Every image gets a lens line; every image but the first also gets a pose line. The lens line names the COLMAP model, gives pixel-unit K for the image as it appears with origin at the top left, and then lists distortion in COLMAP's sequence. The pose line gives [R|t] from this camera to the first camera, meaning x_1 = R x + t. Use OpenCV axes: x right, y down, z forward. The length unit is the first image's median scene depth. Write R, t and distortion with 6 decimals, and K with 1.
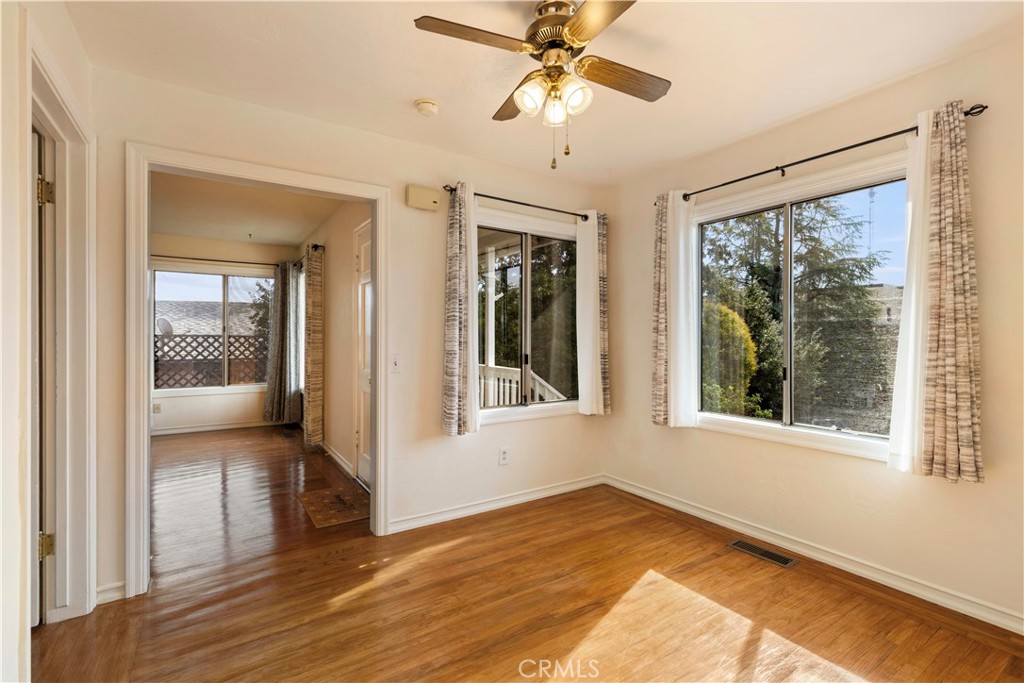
lens RADIAL K [[464.7, 0, 513.3], [0, 464.7, 336.8], [0, 0, 1]] dist [0.001917, 0.000191]
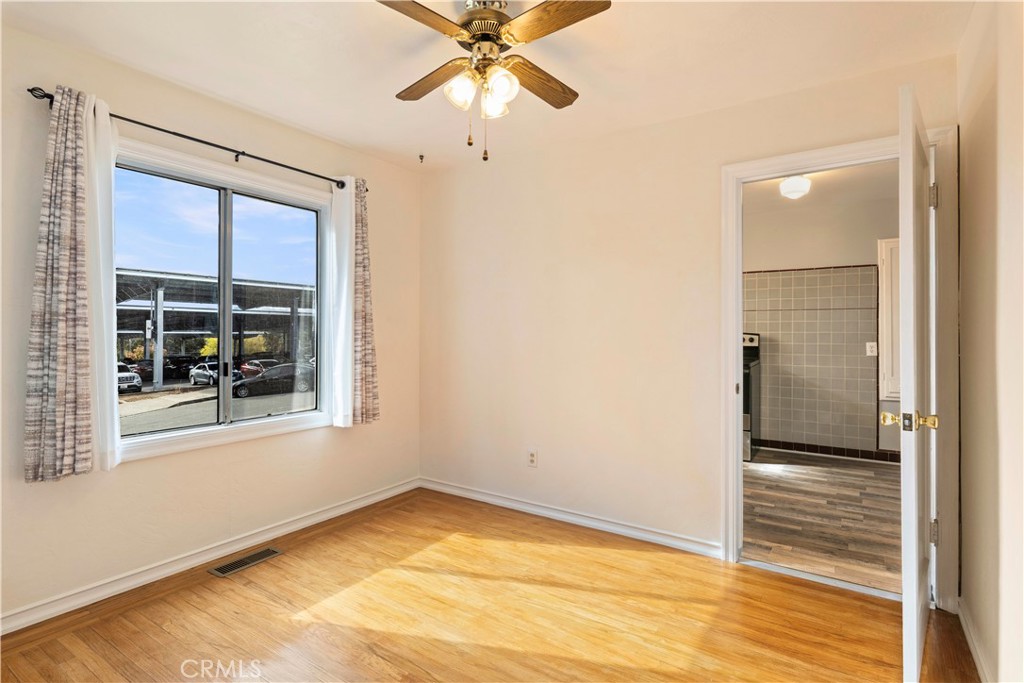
lens RADIAL K [[522.0, 0, 510.2], [0, 522.0, 335.6], [0, 0, 1]] dist [-0.003028, -0.000497]
pose [[-0.375613, -0.010594, 0.926716, -0.667802], [-0.000831, 0.999938, 0.011094, -0.002000], [-0.926776, 0.003396, -0.375599, 0.953220]]
